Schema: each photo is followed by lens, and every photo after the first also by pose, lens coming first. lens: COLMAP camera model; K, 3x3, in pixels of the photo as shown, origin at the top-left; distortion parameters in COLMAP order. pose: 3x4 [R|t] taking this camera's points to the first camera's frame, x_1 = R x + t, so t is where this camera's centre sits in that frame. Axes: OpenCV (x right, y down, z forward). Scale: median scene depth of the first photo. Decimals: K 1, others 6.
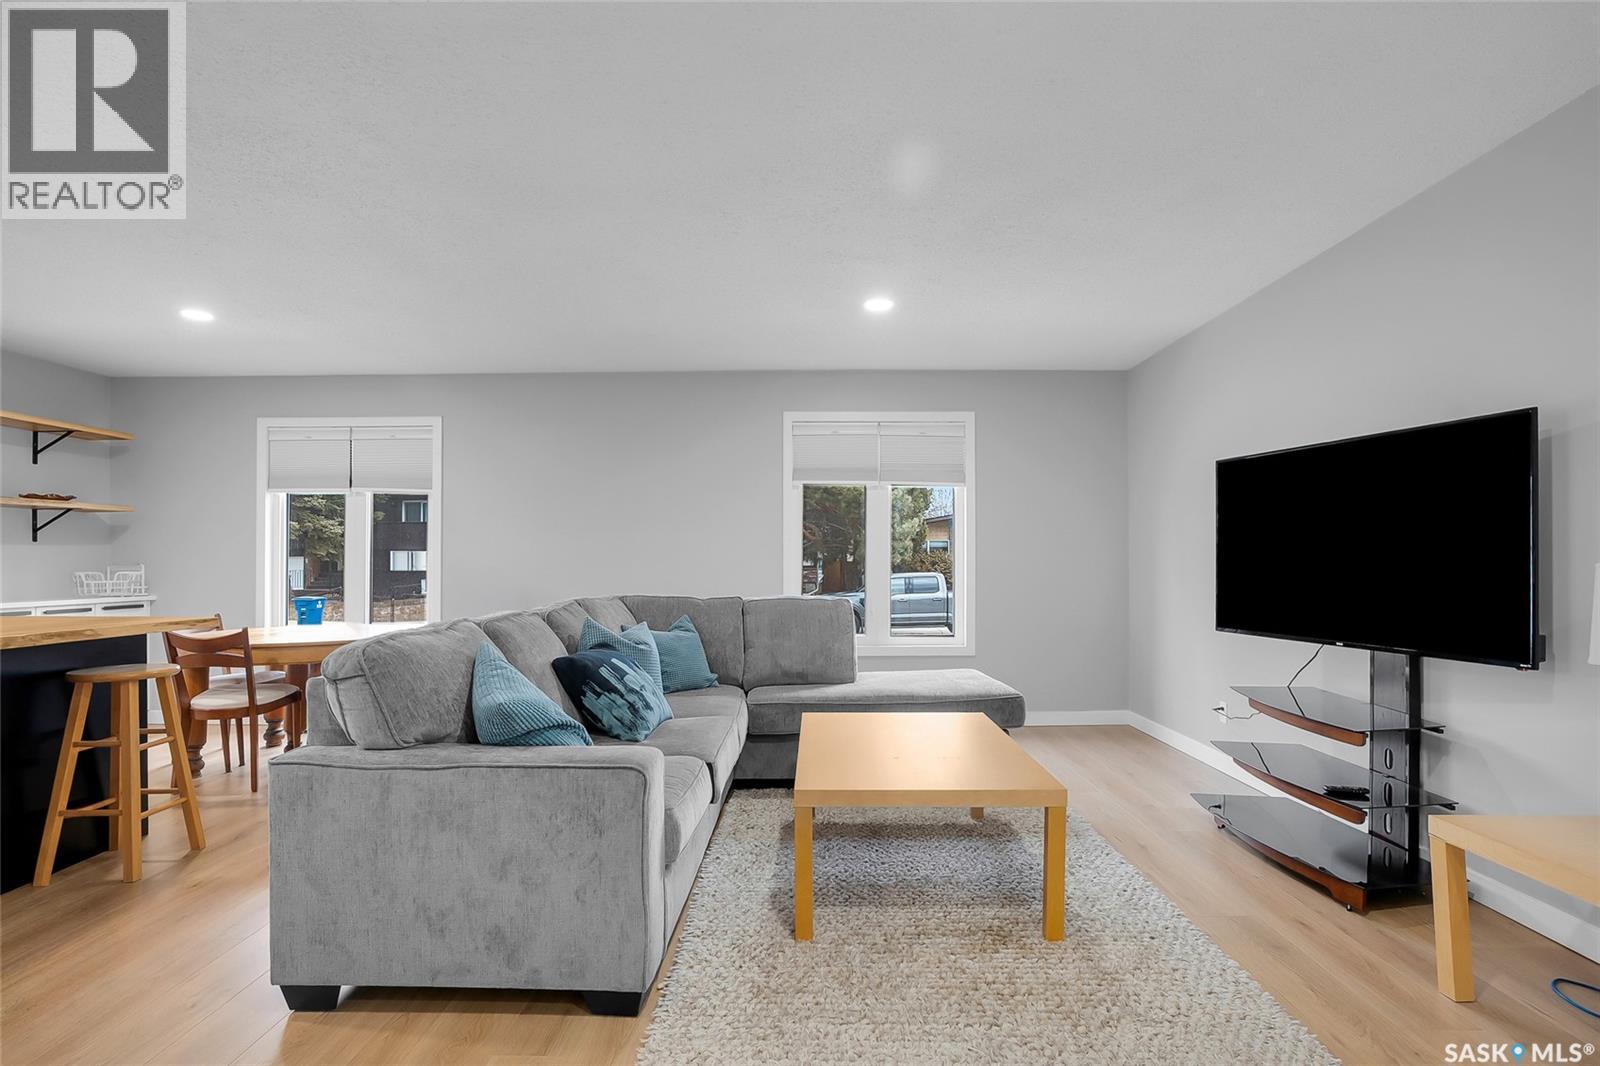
lens RADIAL K [[818.9, 0, 816.8], [0, 818.9, 562.6], [0, 0, 1]] dist [-0.000719, 0.003949]
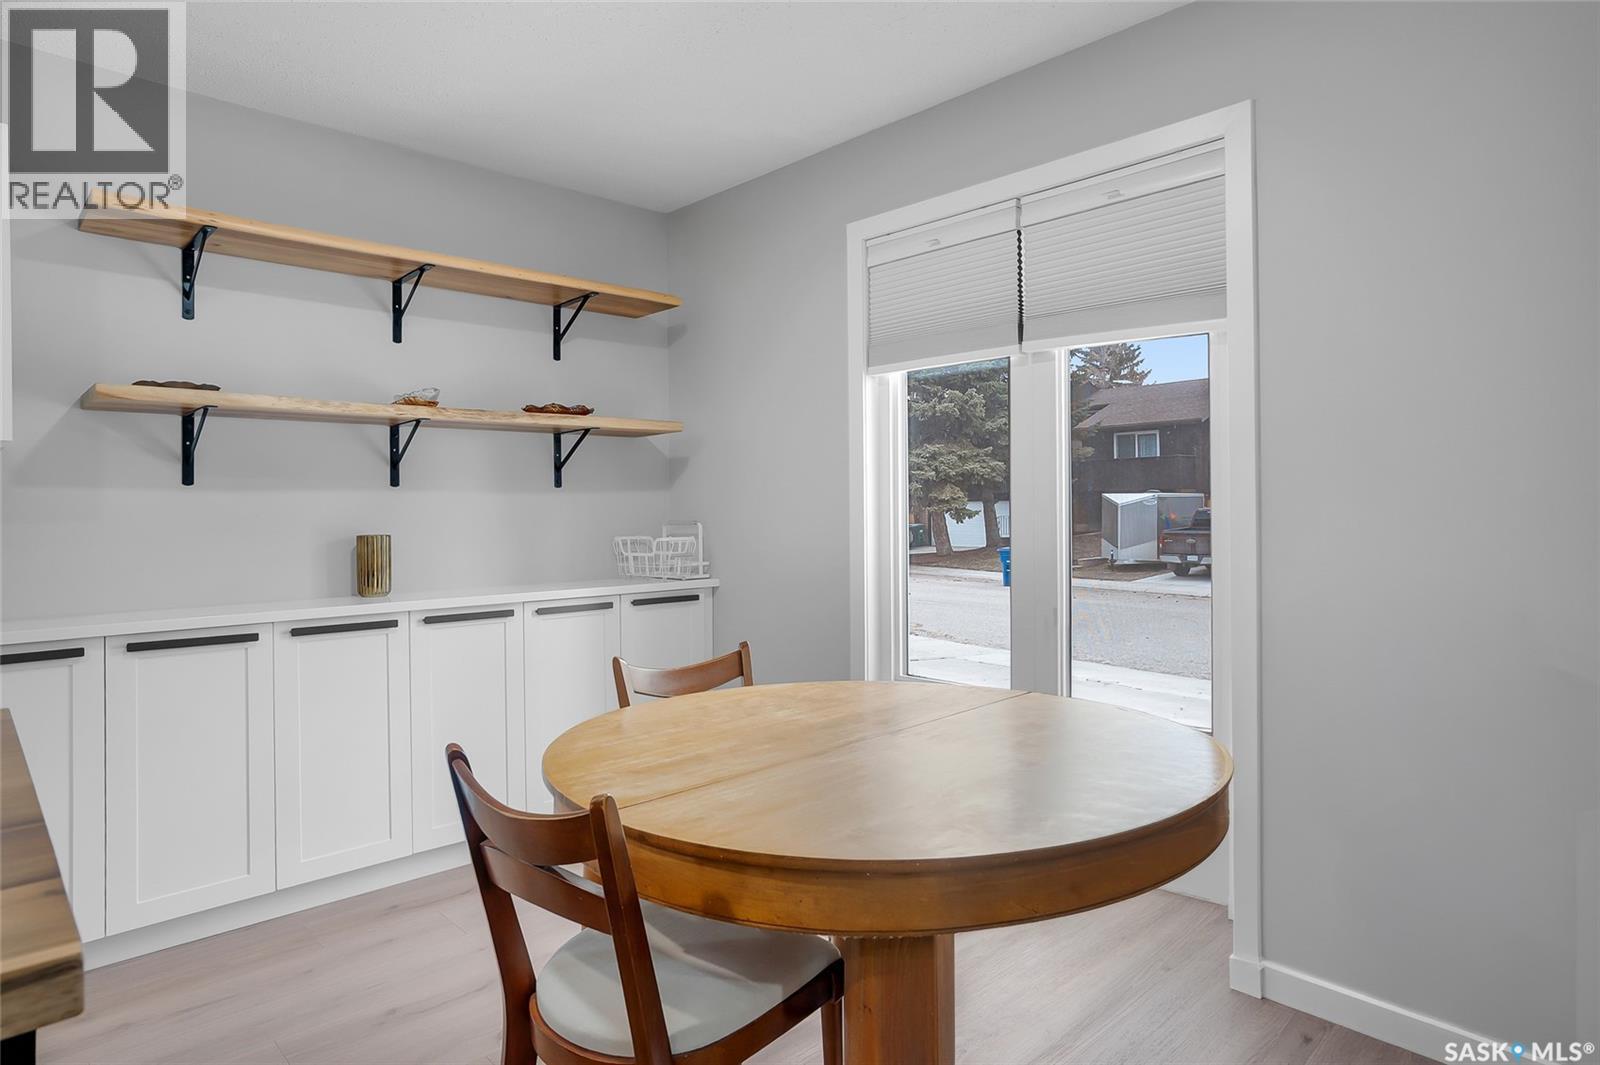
lens RADIAL K [[903.5, 0, 775.4], [0, 903.5, 503.3], [0, 0, 1]] dist [-0.022958, 0.016821]
pose [[0.677905, -0.012308, -0.735046, -0.325654], [0.010623, 0.999919, -0.006946, -0.006960], [0.735072, -0.003100, 0.677982, 0.613923]]
